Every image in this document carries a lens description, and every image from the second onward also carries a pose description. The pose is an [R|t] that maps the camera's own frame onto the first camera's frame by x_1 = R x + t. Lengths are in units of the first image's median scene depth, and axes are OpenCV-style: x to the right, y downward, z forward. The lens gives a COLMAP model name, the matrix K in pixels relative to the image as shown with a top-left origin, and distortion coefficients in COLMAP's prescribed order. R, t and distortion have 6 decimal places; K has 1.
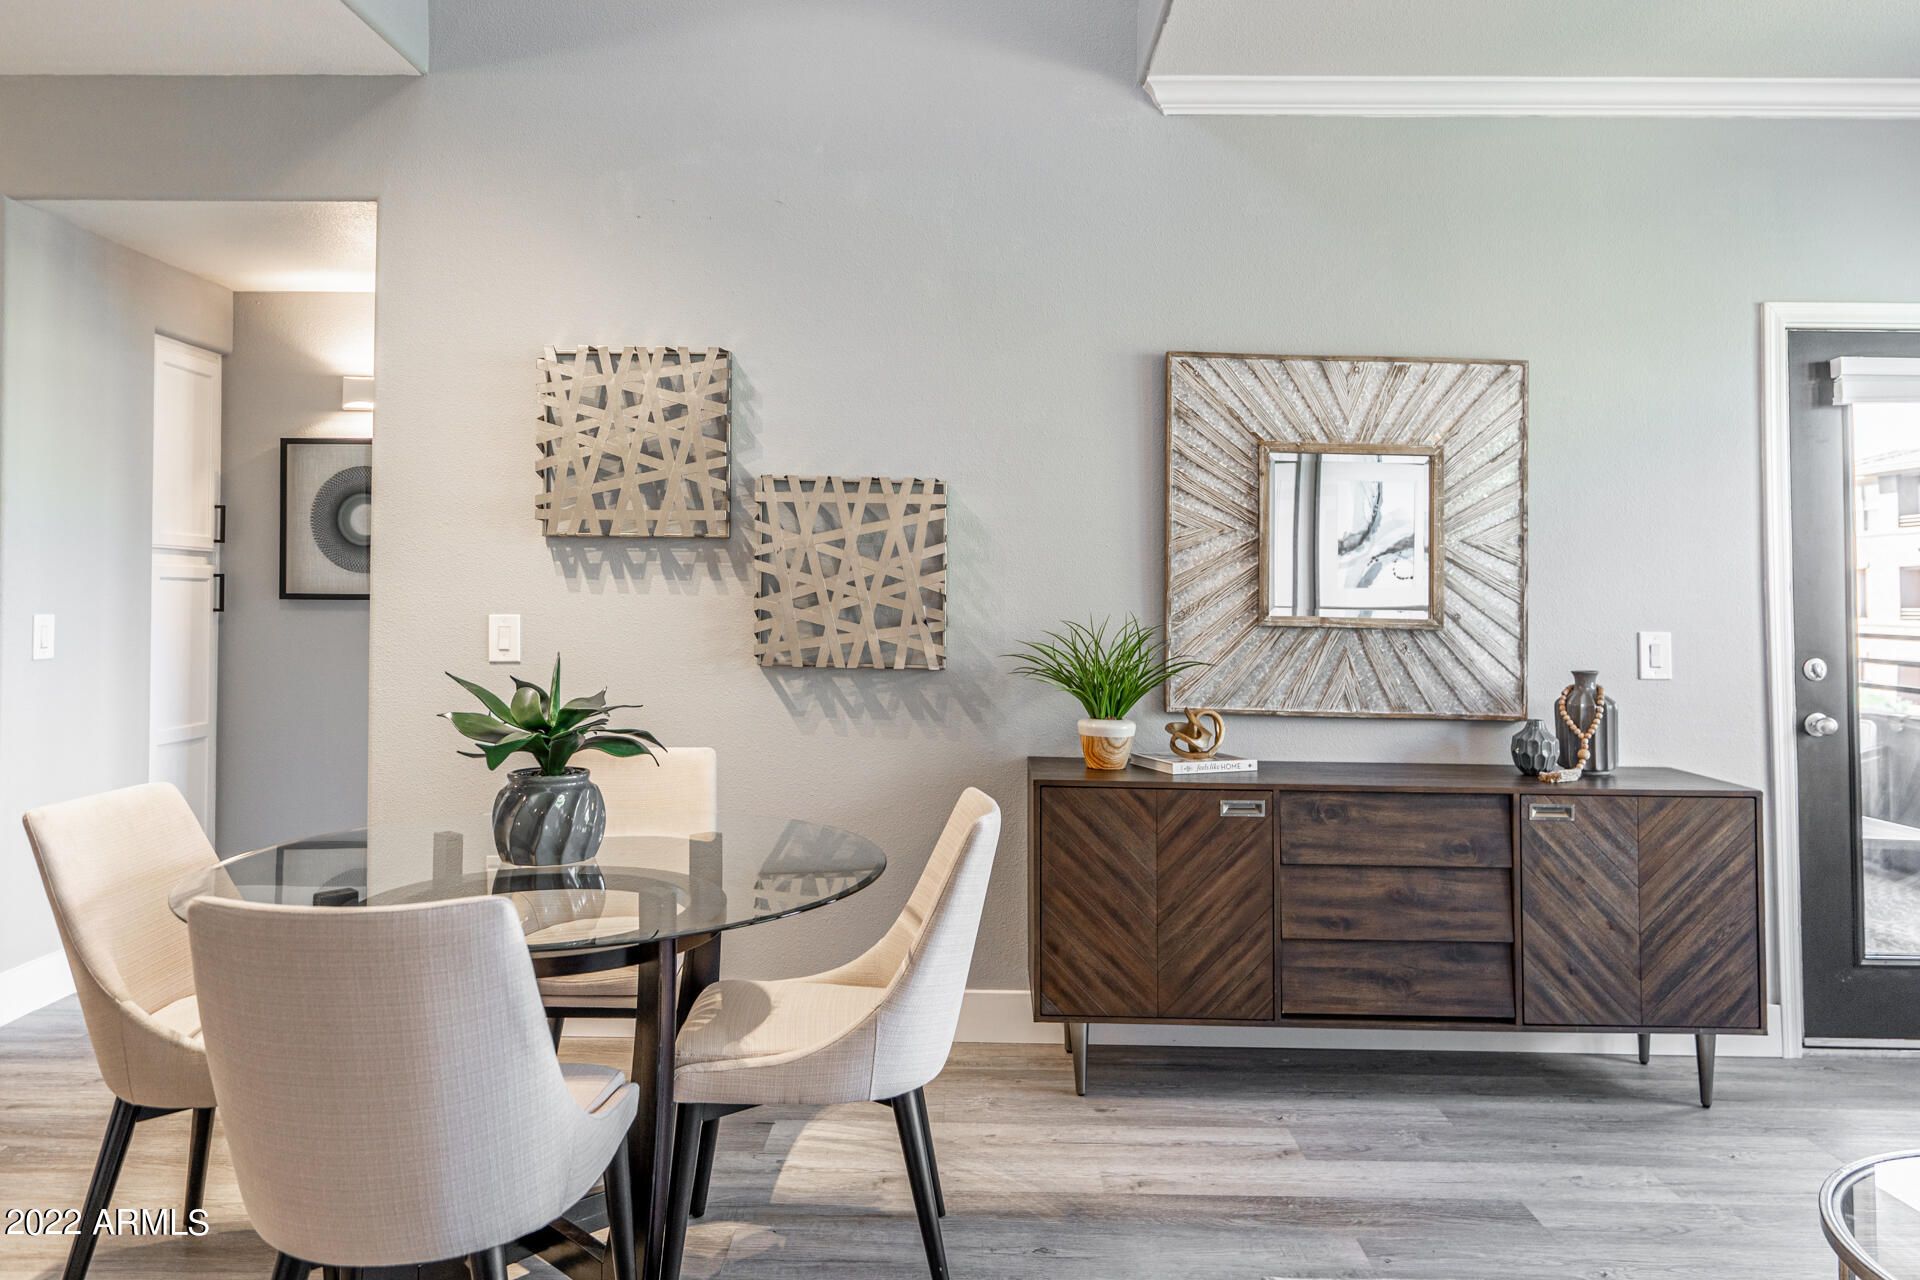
lens RADIAL K [[1328.3, 0, 929.5], [0, 1328.3, 512.1], [0, 0, 1]] dist [0.007354, -0.000149]
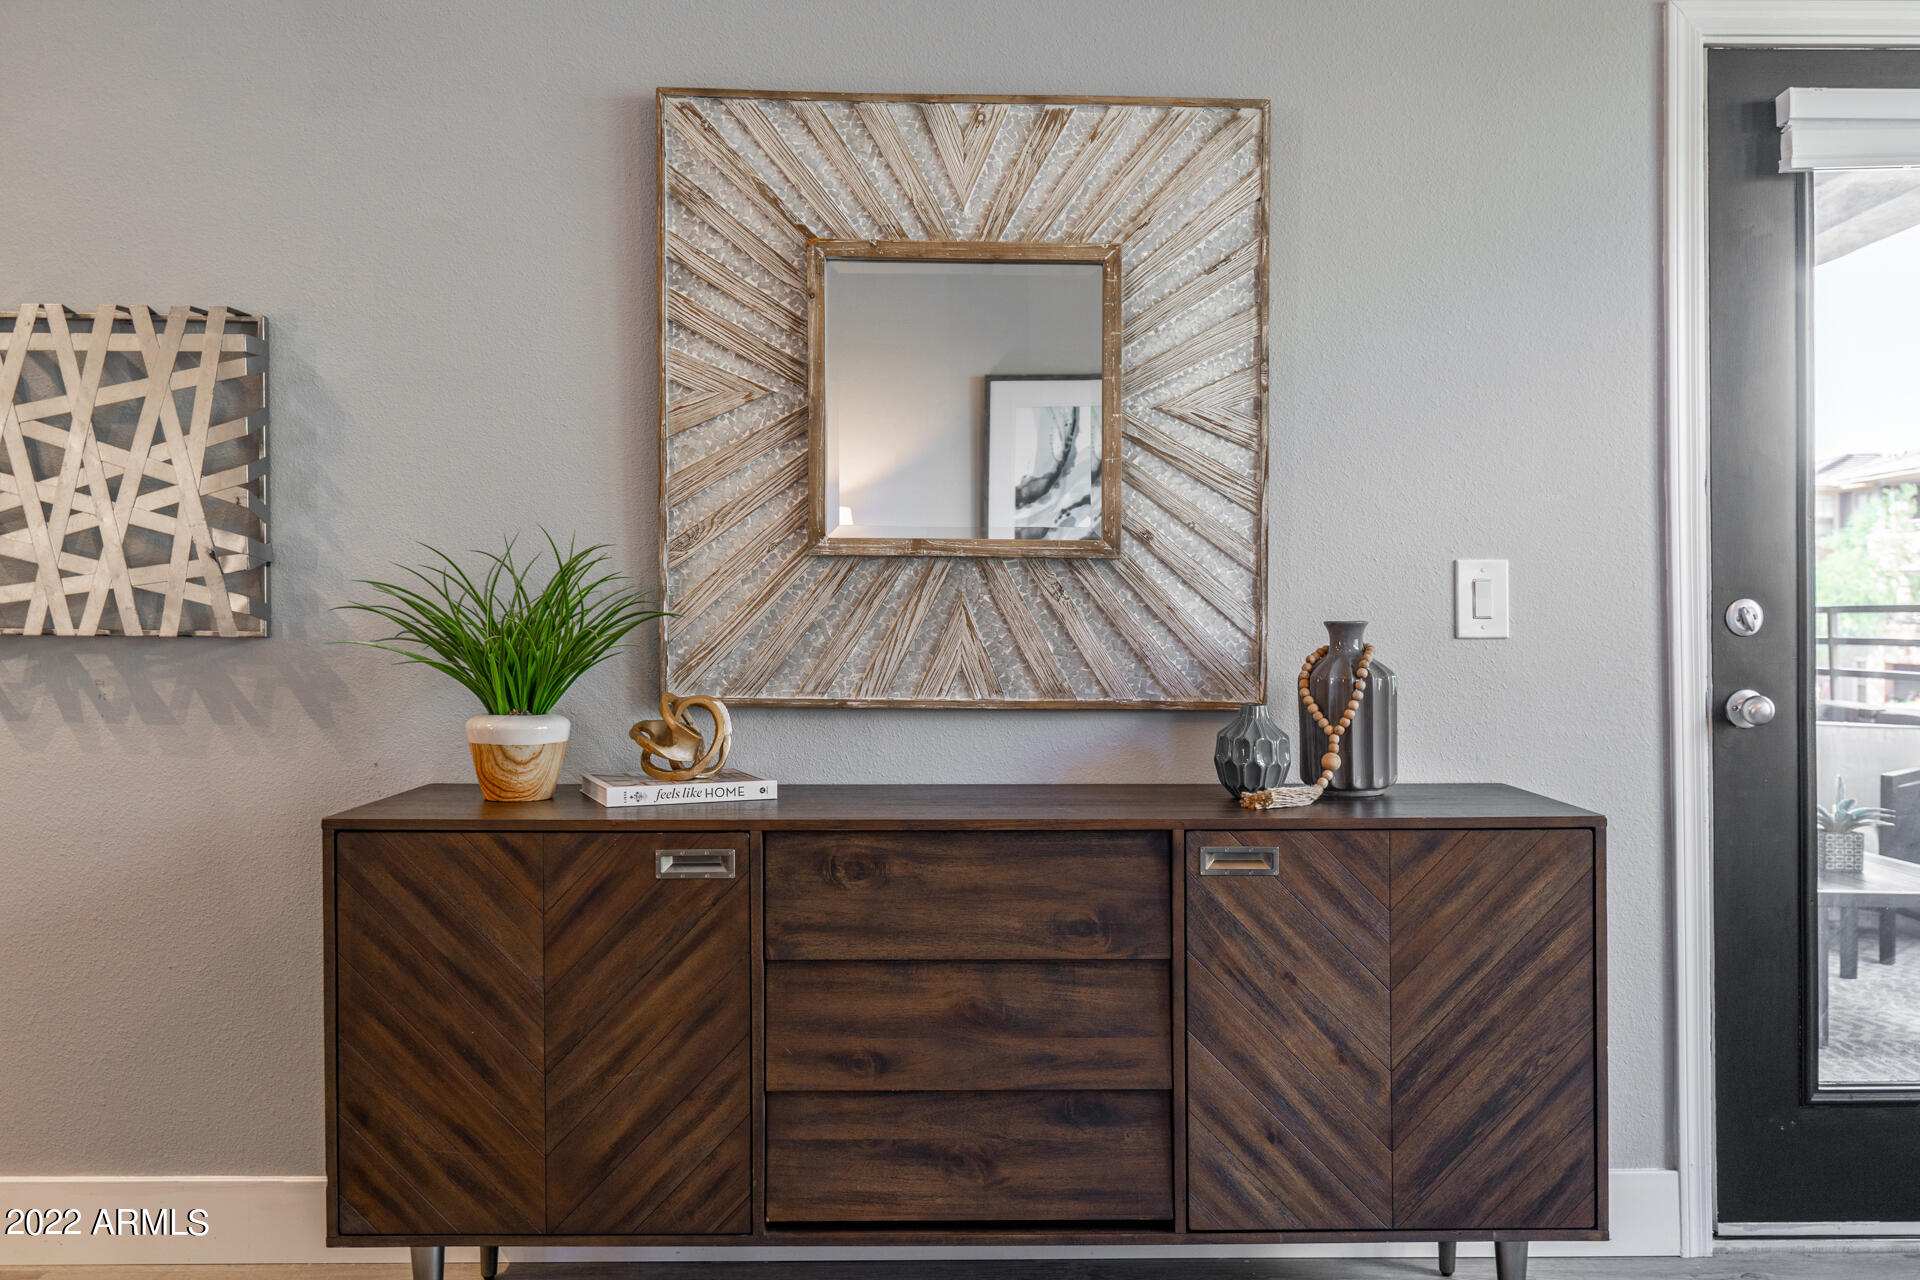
lens RADIAL K [[1595.2, 0, 958.6], [0, 1595.2, 586.1], [0, 0, 1]] dist [0.003269, 0.002226]
pose [[0.999614, -0.012868, 0.024639, 0.302403], [0.011836, 0.999065, 0.041588, 0.072080], [-0.025152, -0.041280, 0.998831, 0.300548]]
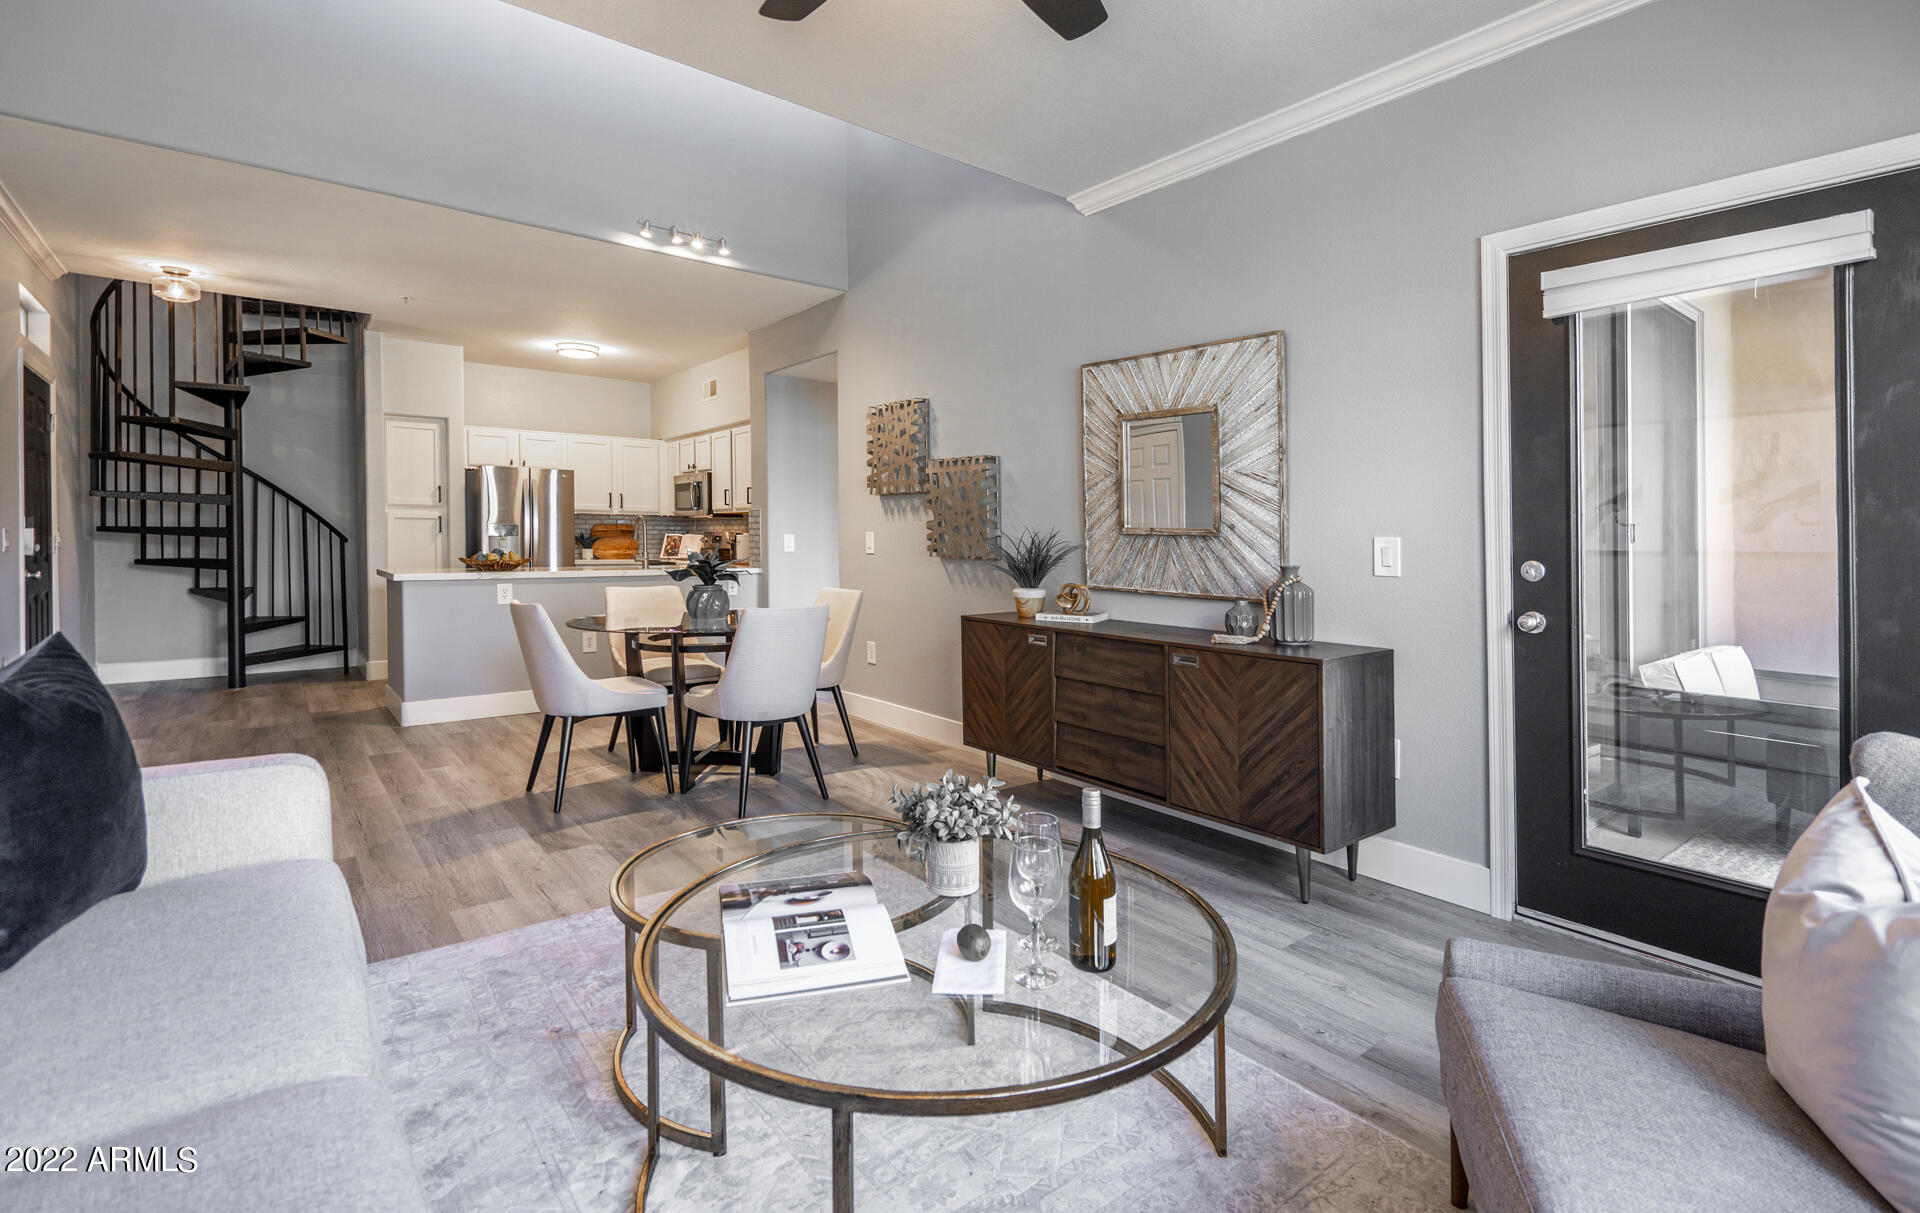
lens RADIAL K [[889.5, 0, 965.5], [0, 889.5, 519.7], [0, 0, 1]] dist [-0.000468, -0.000073]
pose [[0.635058, -0.020285, -0.772198, 0.956072], [0.047457, 0.998791, 0.012791, 0.047915], [0.771005, -0.044769, 0.635253, 0.204456]]
